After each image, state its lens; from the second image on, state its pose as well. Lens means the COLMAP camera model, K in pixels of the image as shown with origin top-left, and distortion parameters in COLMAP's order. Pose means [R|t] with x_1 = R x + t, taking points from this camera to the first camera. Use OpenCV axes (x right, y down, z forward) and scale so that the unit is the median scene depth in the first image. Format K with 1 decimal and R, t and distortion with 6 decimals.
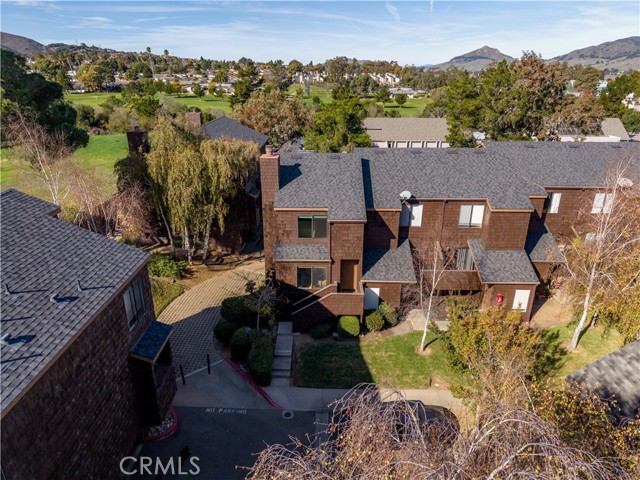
lens RADIAL K [[419.4, 0, 320.0], [0, 419.4, 240.0], [0, 0, 1]] dist [0.003137, 0.002013]
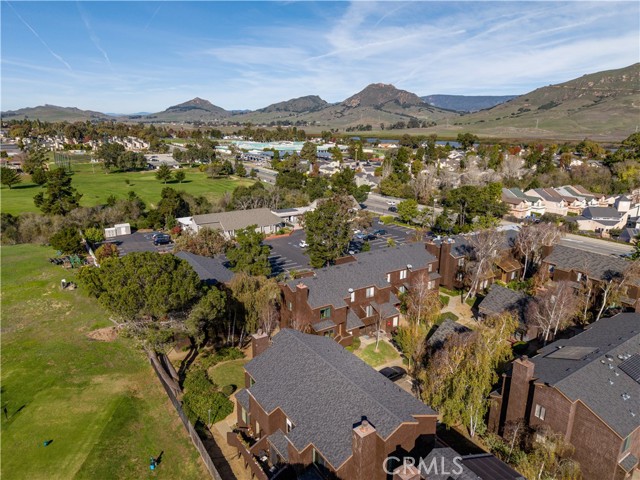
lens RADIAL K [[430.6, 0, 317.4], [0, 430.6, 243.3], [0, 0, 1]] dist [0.006928, -0.006365]
pose [[0.817642, -0.144828, 0.557213, -0.095279], [0.197937, 0.979559, -0.035847, -0.023850], [-0.540631, 0.139603, 0.829596, -0.071720]]
